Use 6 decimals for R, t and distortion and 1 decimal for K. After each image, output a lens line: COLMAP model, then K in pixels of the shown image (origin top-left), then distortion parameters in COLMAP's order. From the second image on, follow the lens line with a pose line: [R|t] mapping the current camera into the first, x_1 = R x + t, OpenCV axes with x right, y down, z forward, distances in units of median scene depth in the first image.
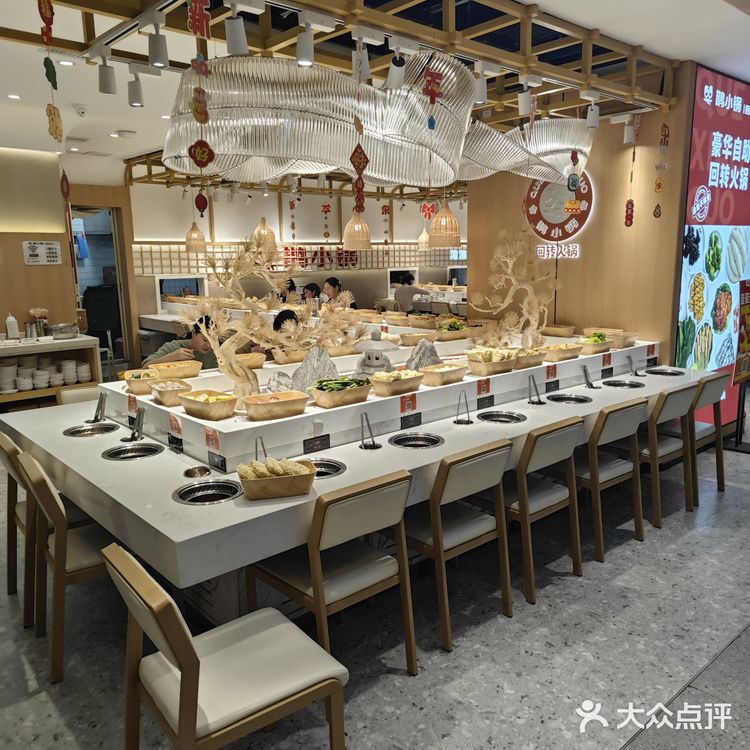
lens RADIAL K [[659.2, 0, 373.9], [0, 659.2, 380.7], [0, 0, 1]] dist [0.052038, -0.030089]
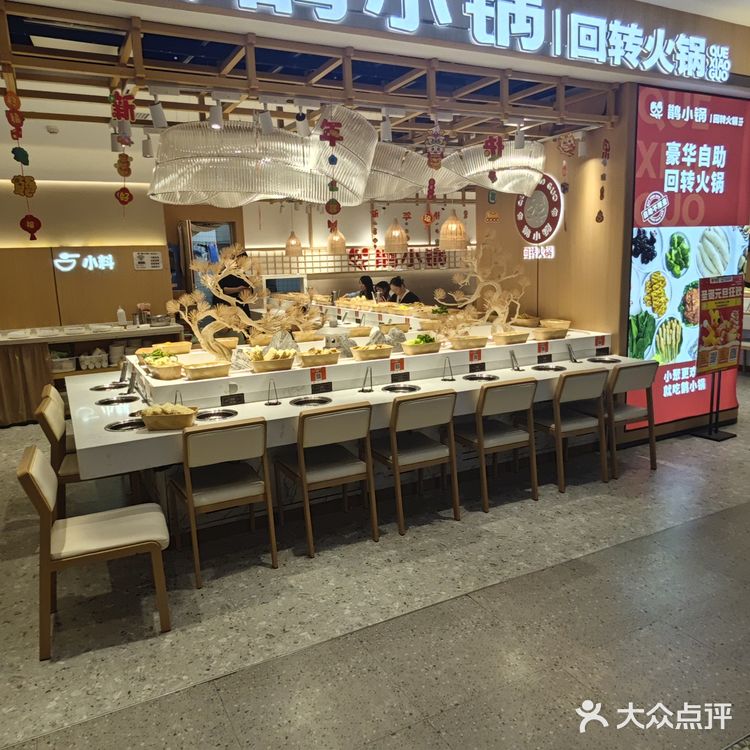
lens RADIAL K [[629.3, 0, 375.7], [0, 629.3, 373.4], [0, 0, 1]] dist [0.008806, -0.001687]
pose [[0.970158, 0.028867, -0.240749, 0.292663], [-0.029032, 0.999574, 0.002864, 0.016096], [0.240729, 0.004211, 0.970583, -0.110603]]
